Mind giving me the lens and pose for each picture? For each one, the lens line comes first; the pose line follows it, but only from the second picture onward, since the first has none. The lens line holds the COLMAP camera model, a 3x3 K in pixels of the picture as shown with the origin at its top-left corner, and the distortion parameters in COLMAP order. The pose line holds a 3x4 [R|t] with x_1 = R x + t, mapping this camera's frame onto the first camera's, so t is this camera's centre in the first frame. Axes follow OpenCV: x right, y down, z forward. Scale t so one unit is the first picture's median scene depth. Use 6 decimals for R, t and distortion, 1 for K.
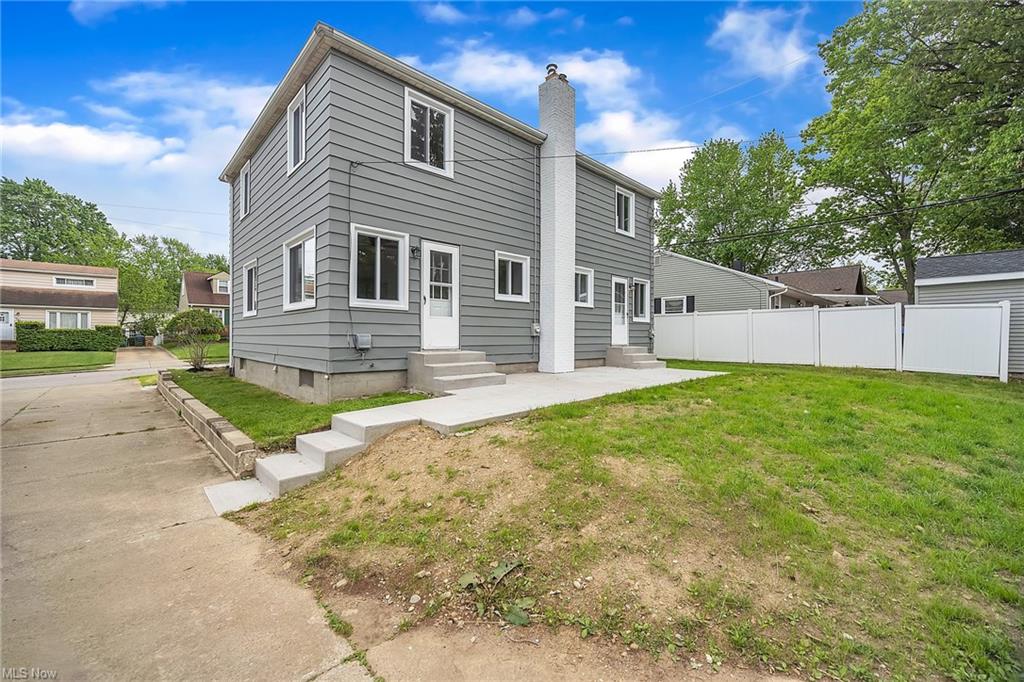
lens RADIAL K [[415.0, 0, 535.7], [0, 415.0, 337.3], [0, 0, 1]] dist [0.000317, 0.000140]
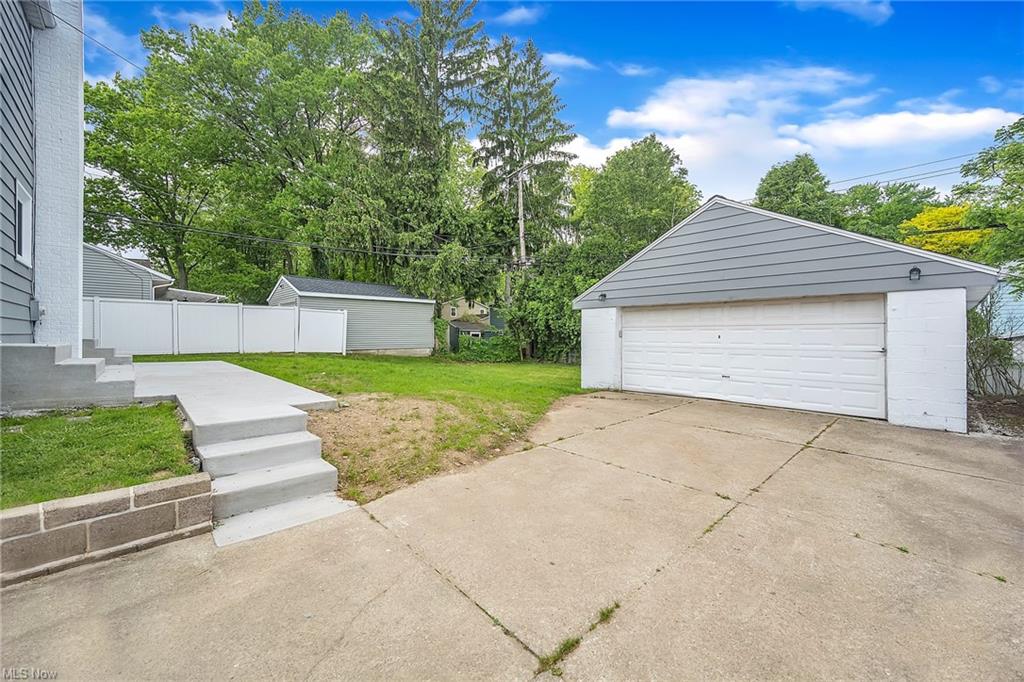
lens RADIAL K [[468.4, 0, 508.0], [0, 468.4, 333.5], [0, 0, 1]] dist [0.002131, -0.000060]
pose [[-0.020456, 0.007219, 0.999765, -1.137309], [0.000852, 0.999974, -0.007203, 0.036442], [-0.999790, 0.000704, -0.020462, 0.439303]]
